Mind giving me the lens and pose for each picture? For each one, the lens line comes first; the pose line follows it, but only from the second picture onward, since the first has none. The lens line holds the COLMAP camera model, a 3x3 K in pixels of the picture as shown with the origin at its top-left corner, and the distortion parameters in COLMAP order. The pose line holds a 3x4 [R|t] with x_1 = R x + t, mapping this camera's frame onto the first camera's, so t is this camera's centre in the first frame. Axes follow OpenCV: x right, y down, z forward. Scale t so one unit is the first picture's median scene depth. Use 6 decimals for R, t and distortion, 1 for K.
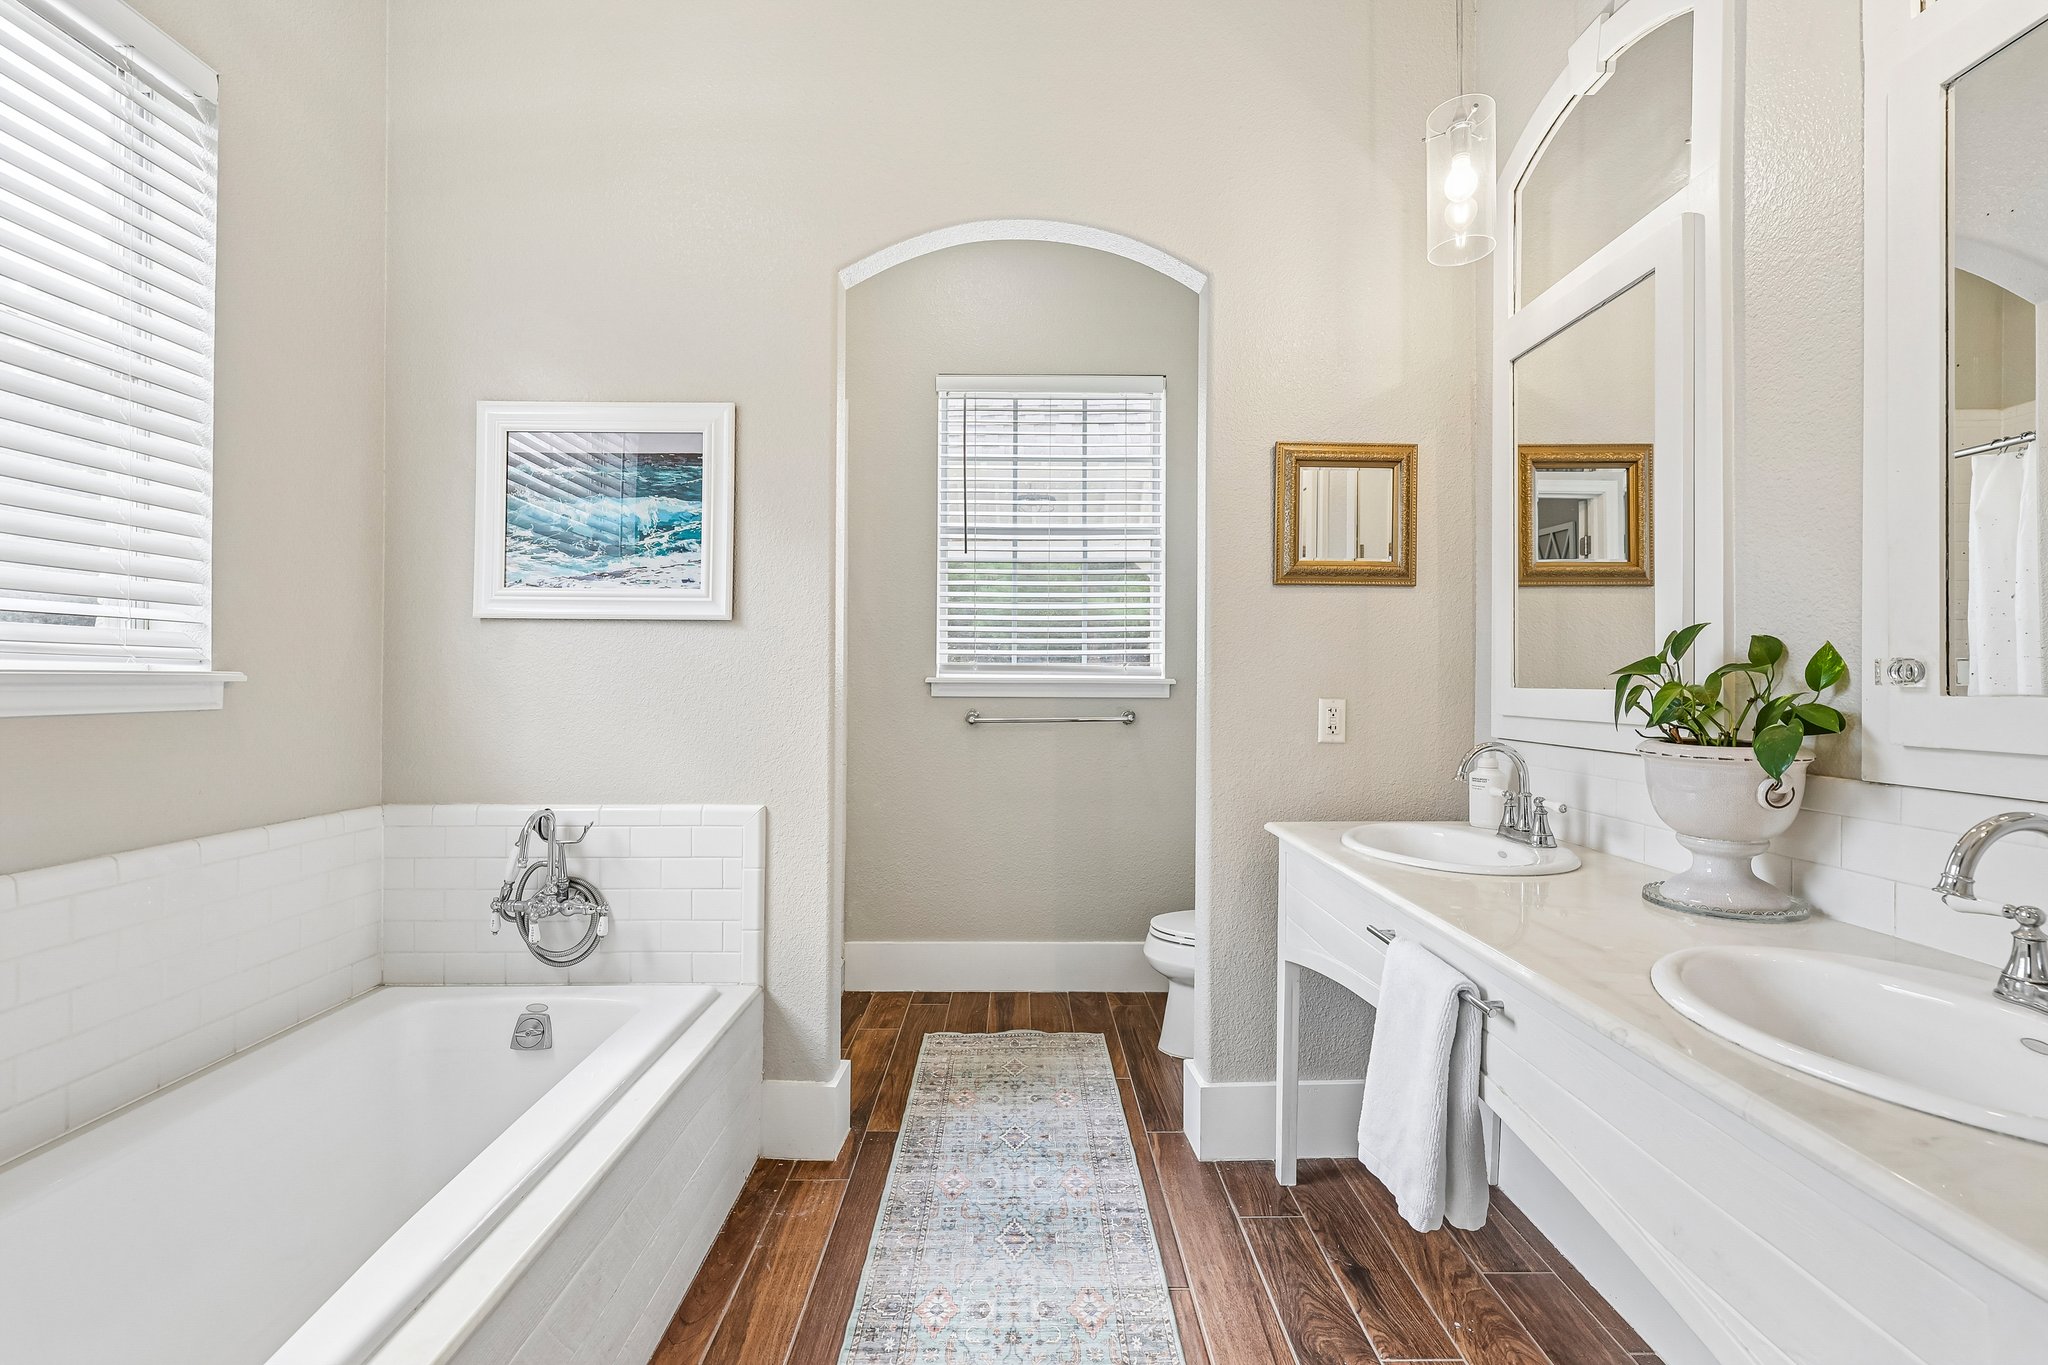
lens RADIAL K [[862.3, 0, 1029.0], [0, 862.3, 678.7], [0, 0, 1]] dist [0.000233, 0.000816]
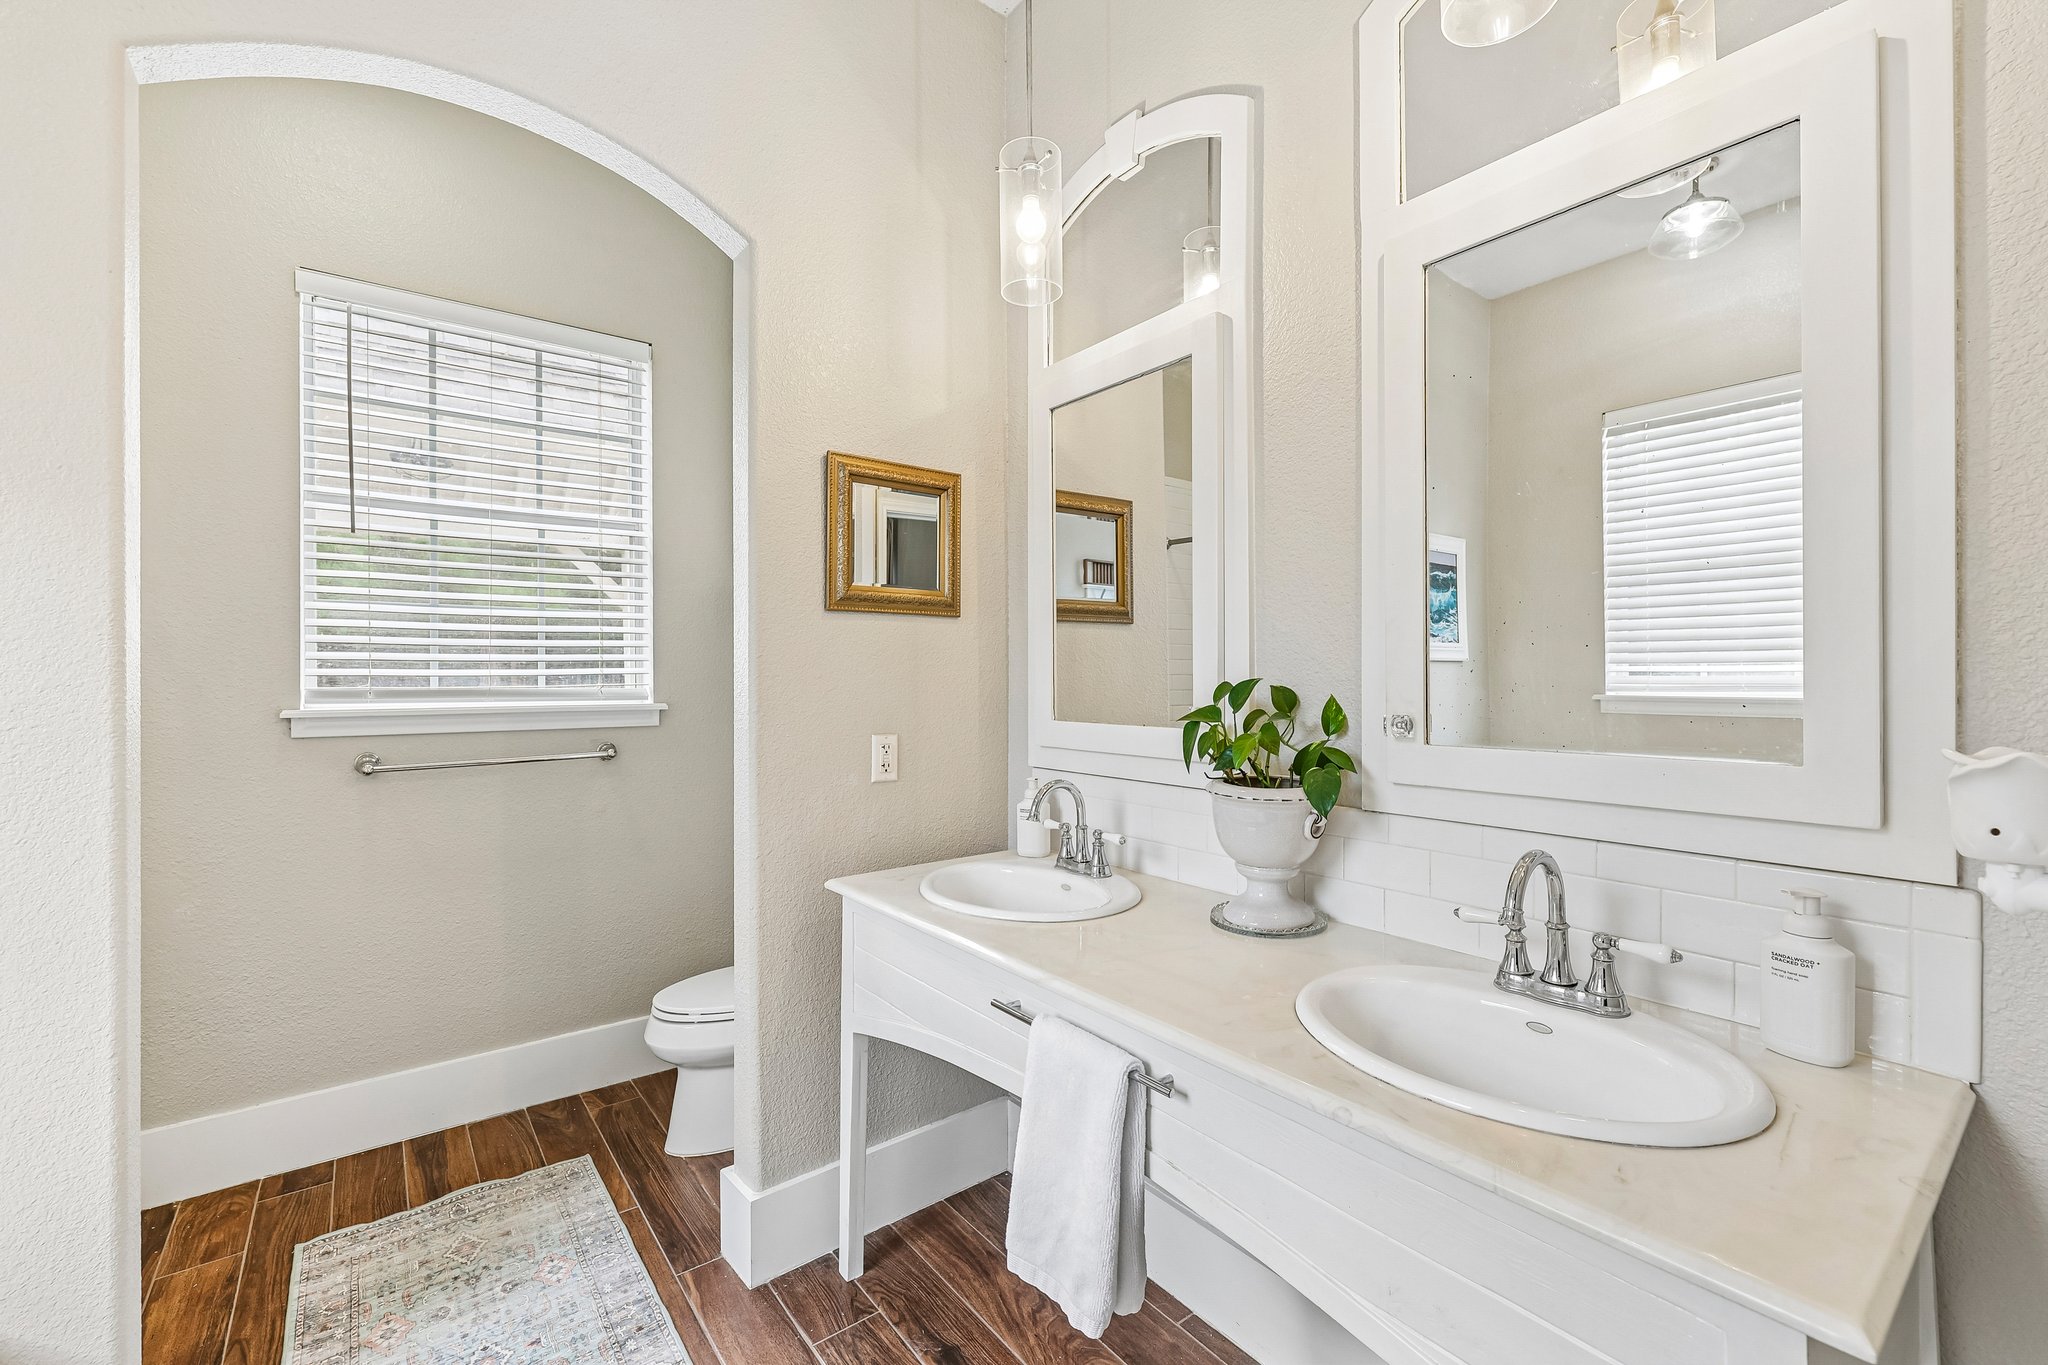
lens RADIAL K [[862.3, 0, 1029.0], [0, 862.3, 678.7], [0, 0, 1]] dist [0.000233, 0.000816]
pose [[0.799627, -0.008919, 0.600430, -0.084838], [0.005496, 0.999957, 0.007535, -0.043595], [-0.600471, -0.002725, 0.799642, 0.157870]]
